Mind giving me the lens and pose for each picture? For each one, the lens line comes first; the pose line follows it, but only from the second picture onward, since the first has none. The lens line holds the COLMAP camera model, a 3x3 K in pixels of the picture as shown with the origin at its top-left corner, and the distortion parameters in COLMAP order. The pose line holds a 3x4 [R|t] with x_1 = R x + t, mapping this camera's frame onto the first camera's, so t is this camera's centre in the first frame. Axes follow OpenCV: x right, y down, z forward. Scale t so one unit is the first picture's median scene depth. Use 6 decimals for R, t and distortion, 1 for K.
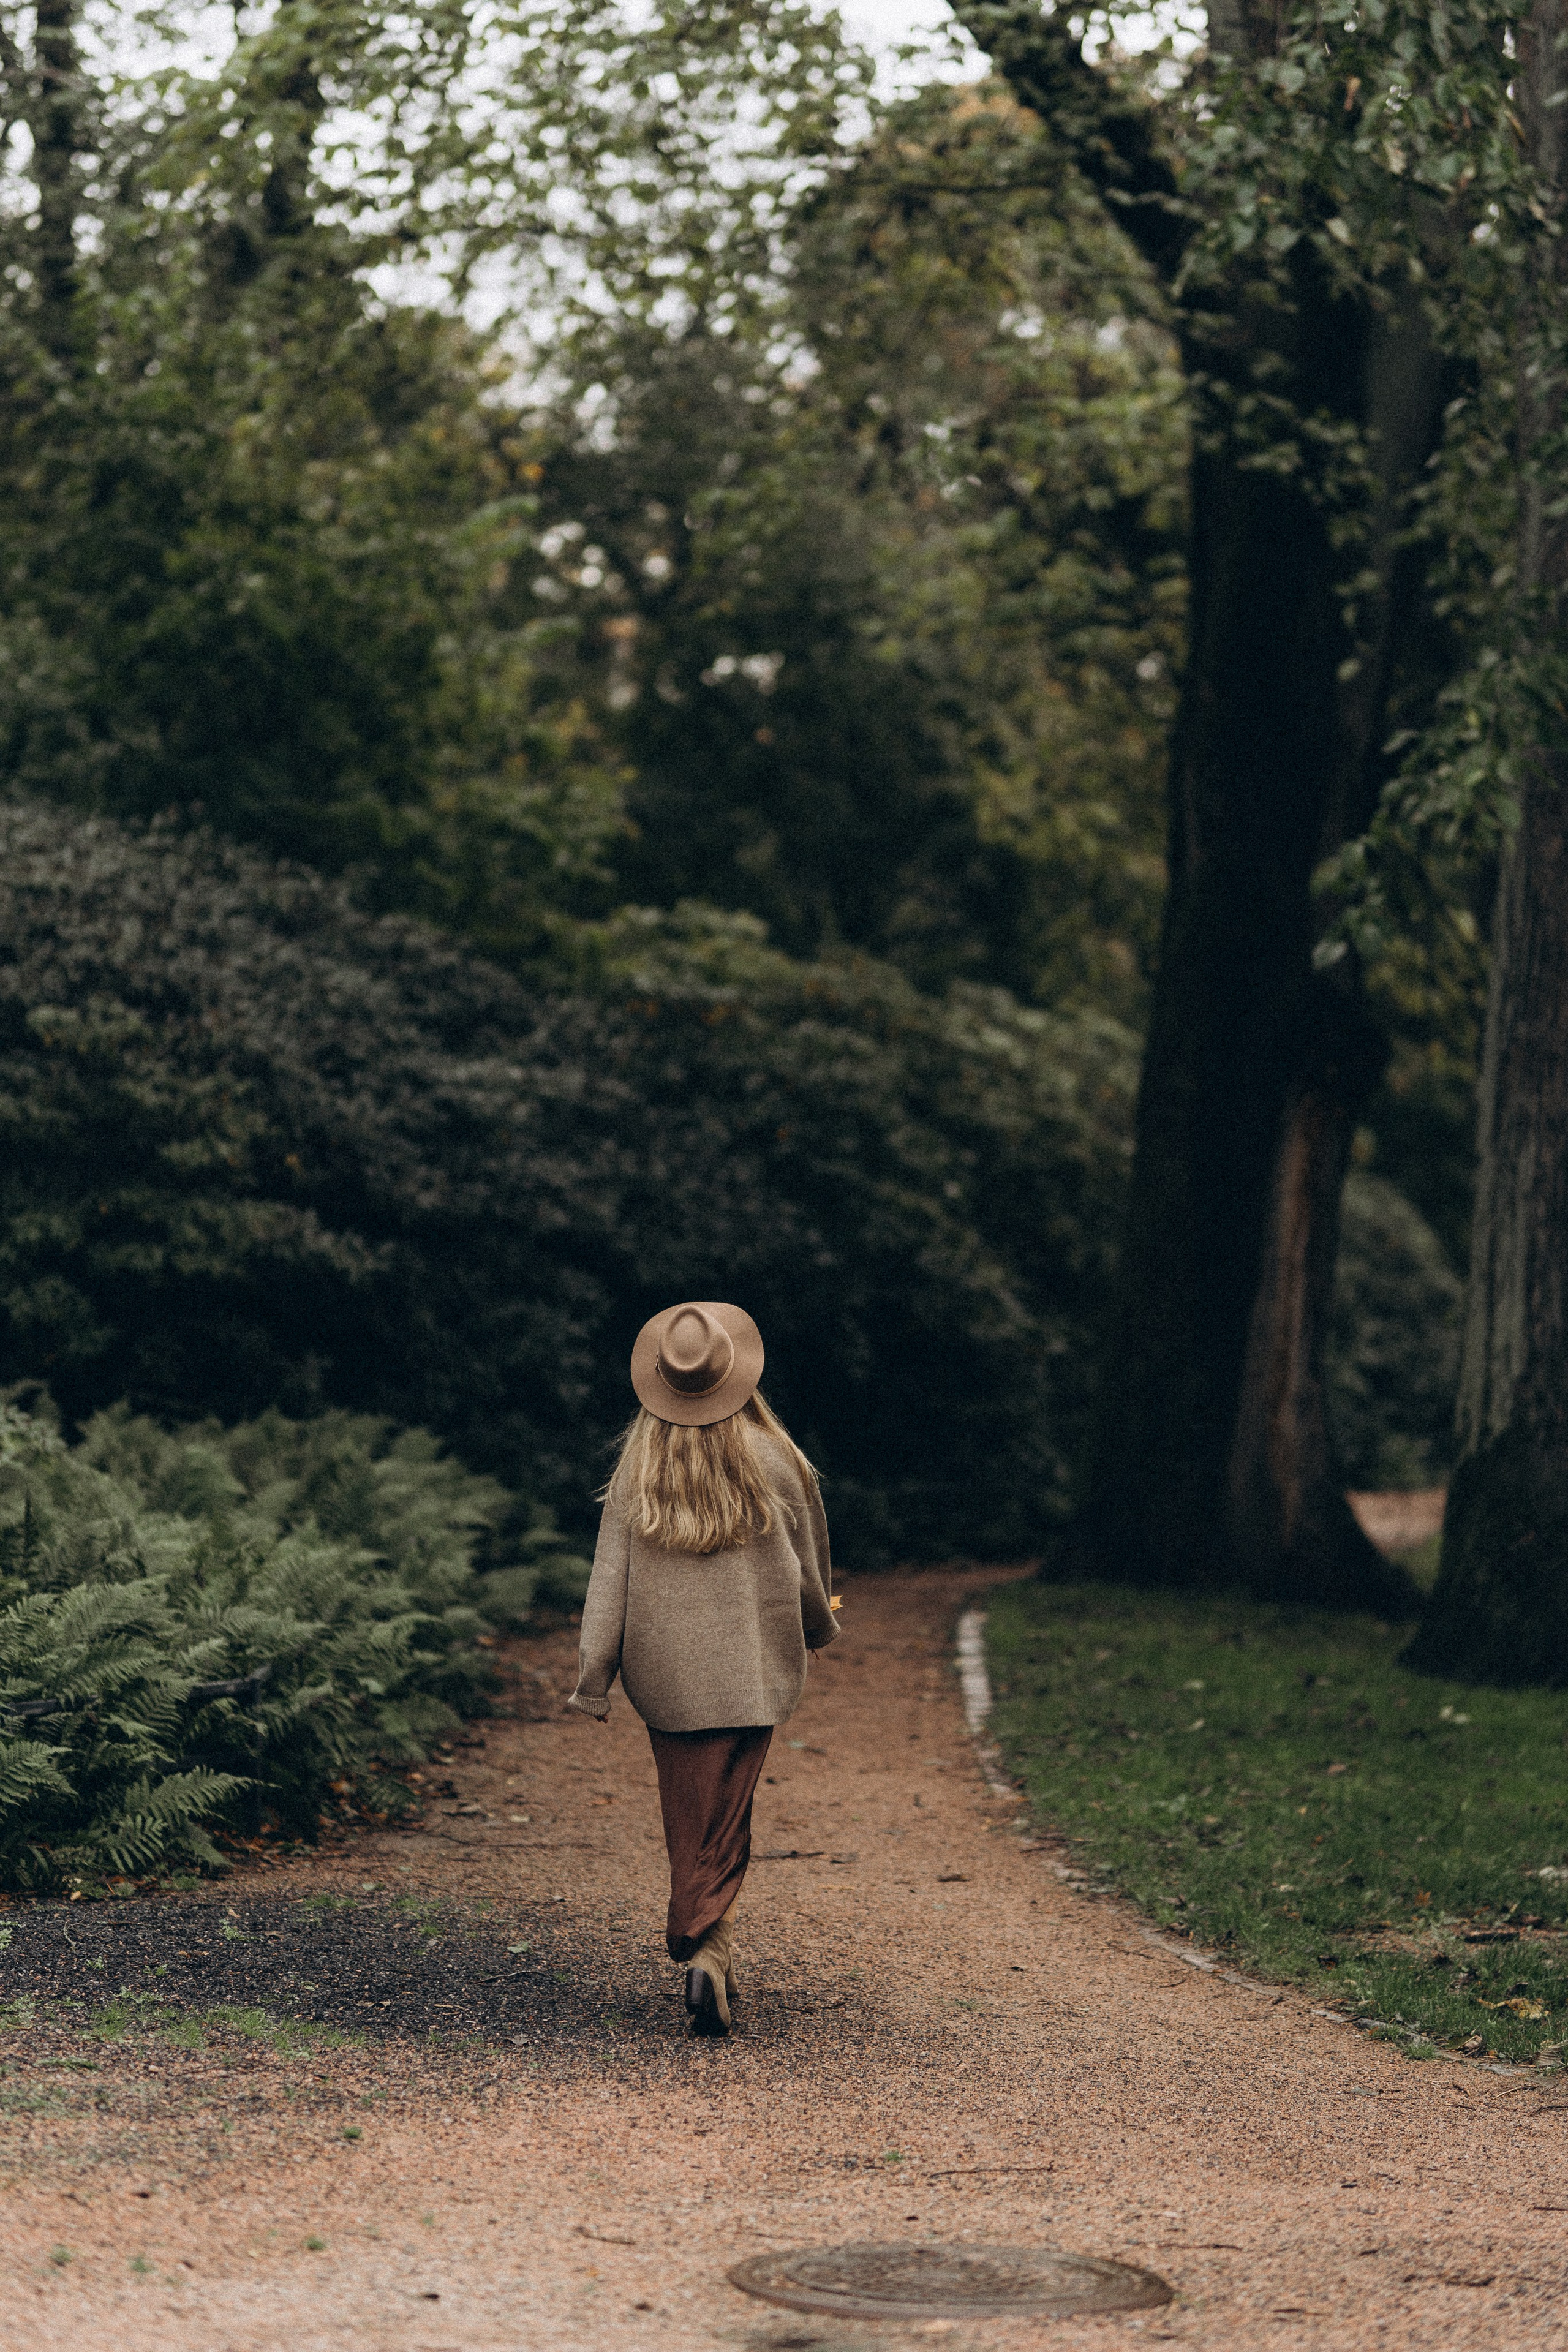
lens RADIAL K [[5613.9, 0, 784.0], [0, 5613.9, 1176.0], [0, 0, 1]] dist [0.727368, -8.042633]
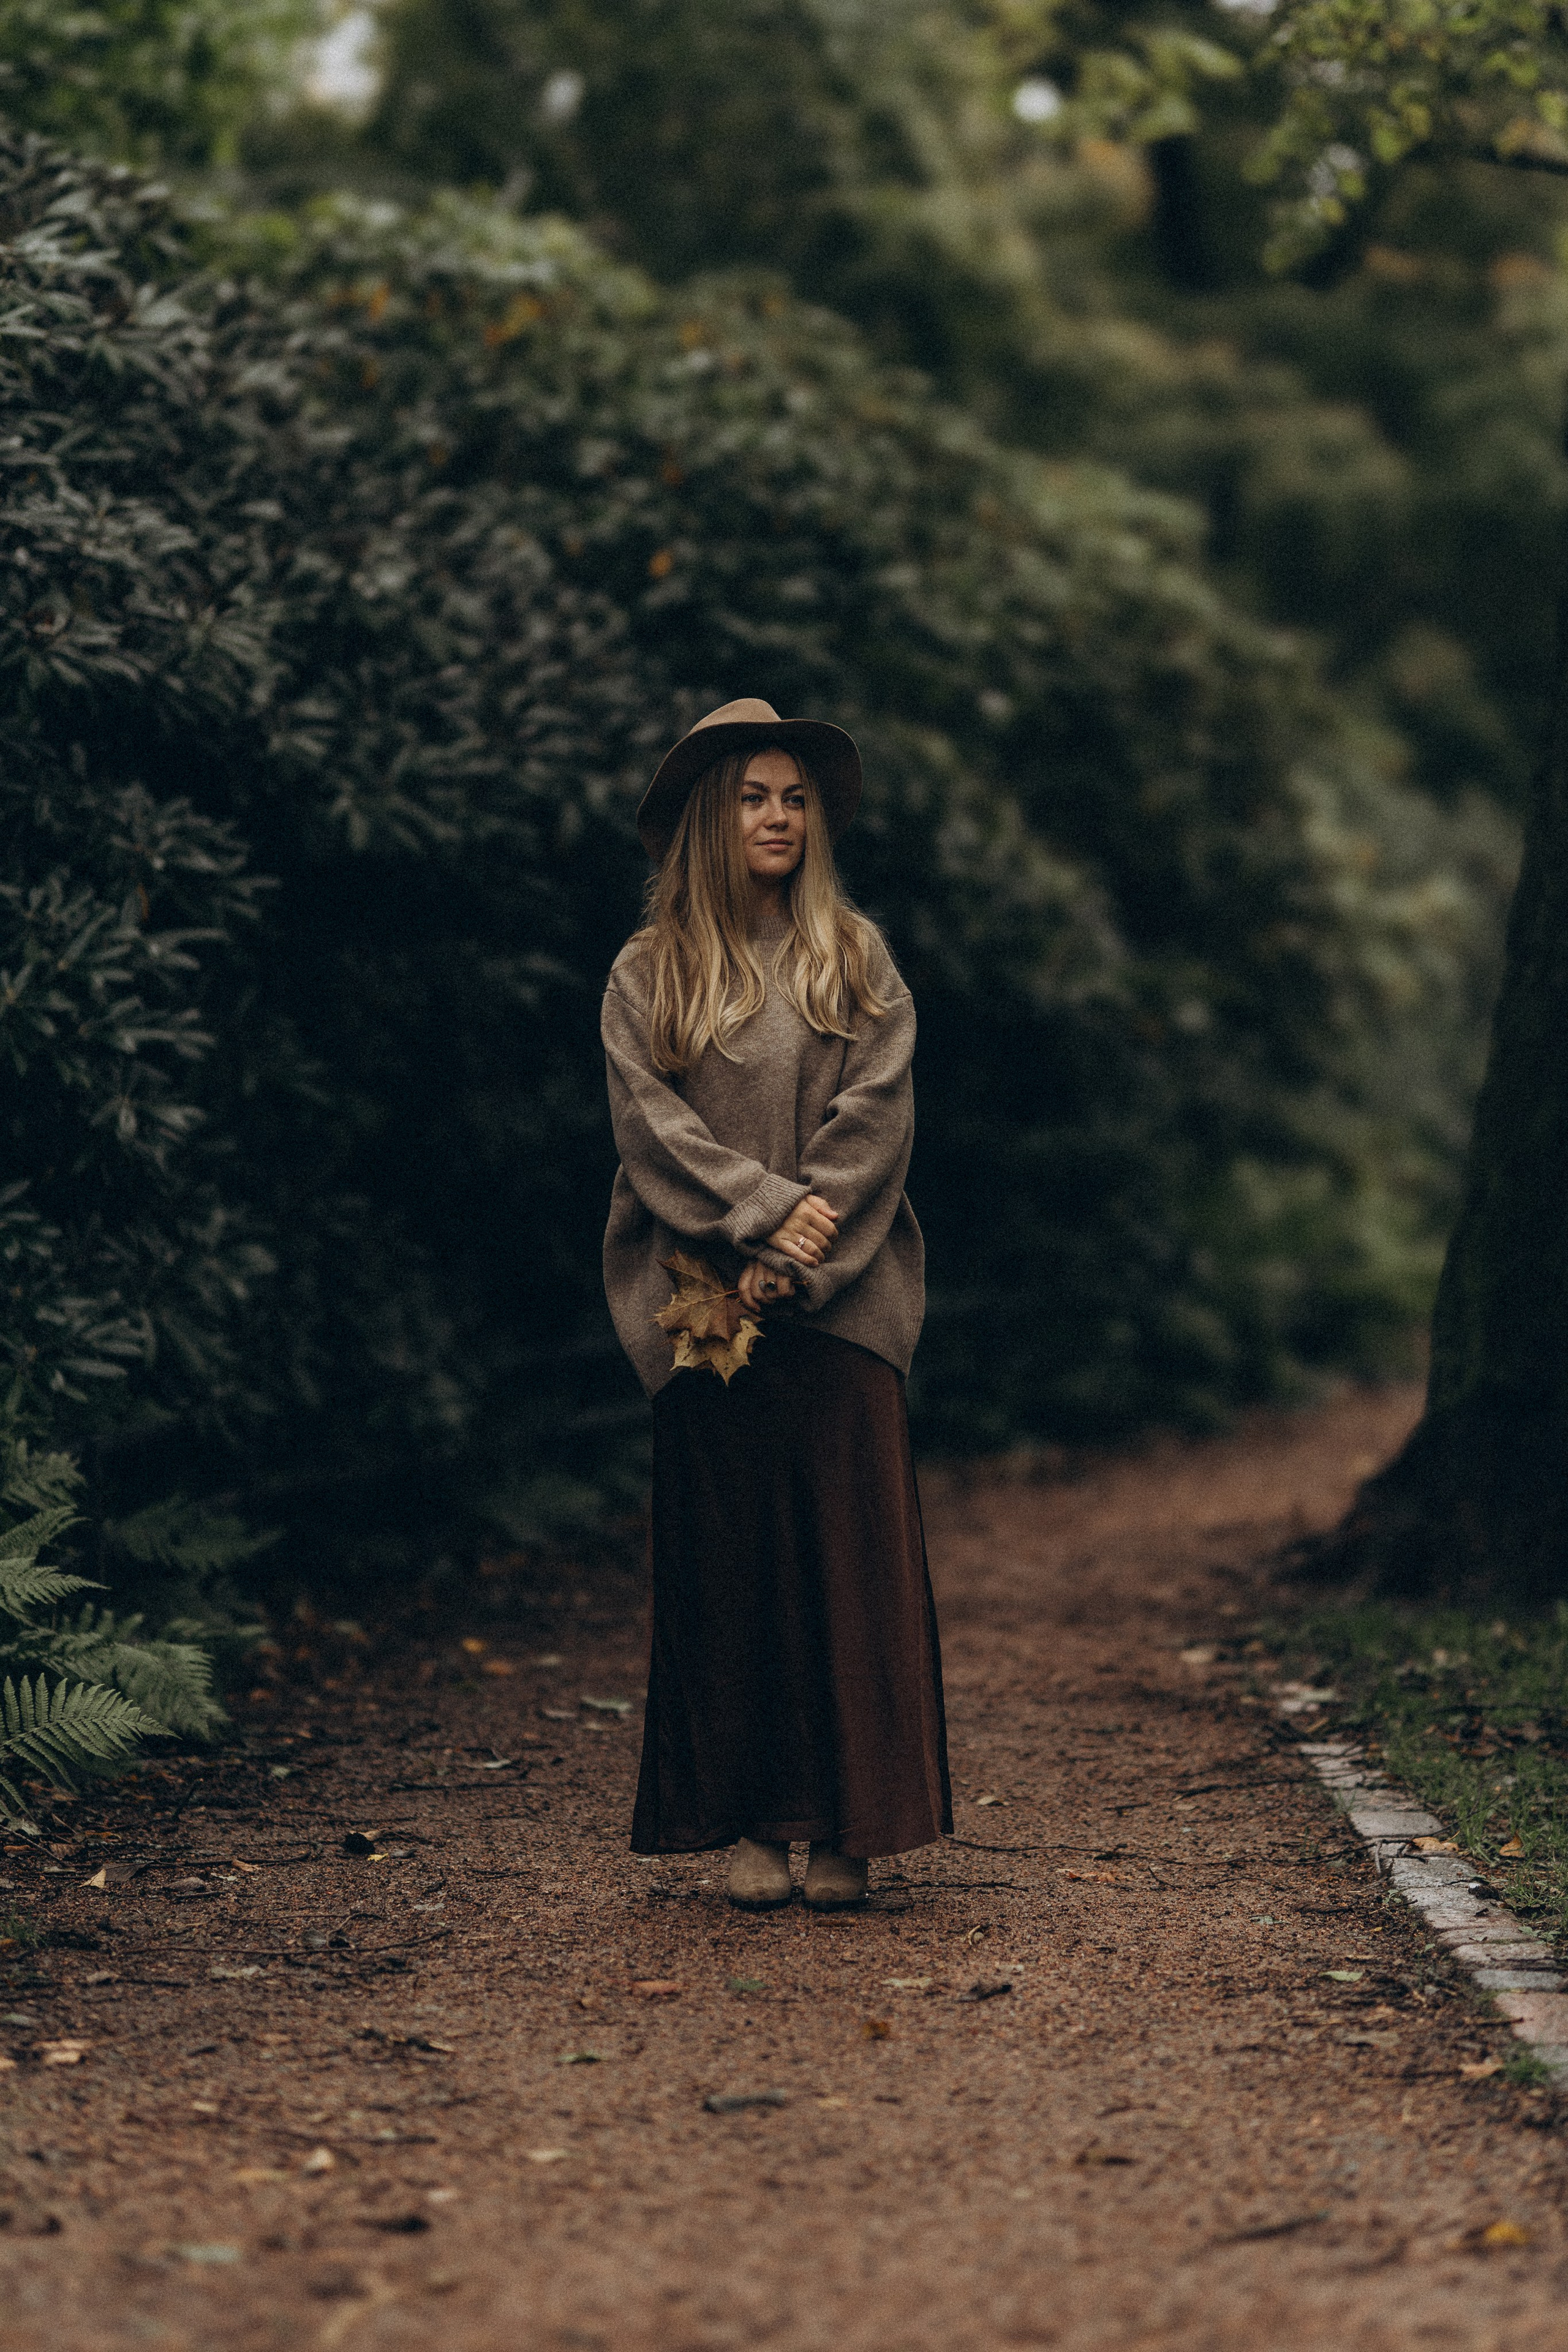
lens RADIAL K [[5613.9, 0, 784.0], [0, 5613.9, 1176.0], [0, 0, 1]] dist [0.727368, -8.042633]
pose [[0.999198, -0.014365, 0.037388, -0.008189], [0.012488, 0.998673, 0.049963, 0.019456], [-0.038056, -0.049456, 0.998051, 0.509678]]
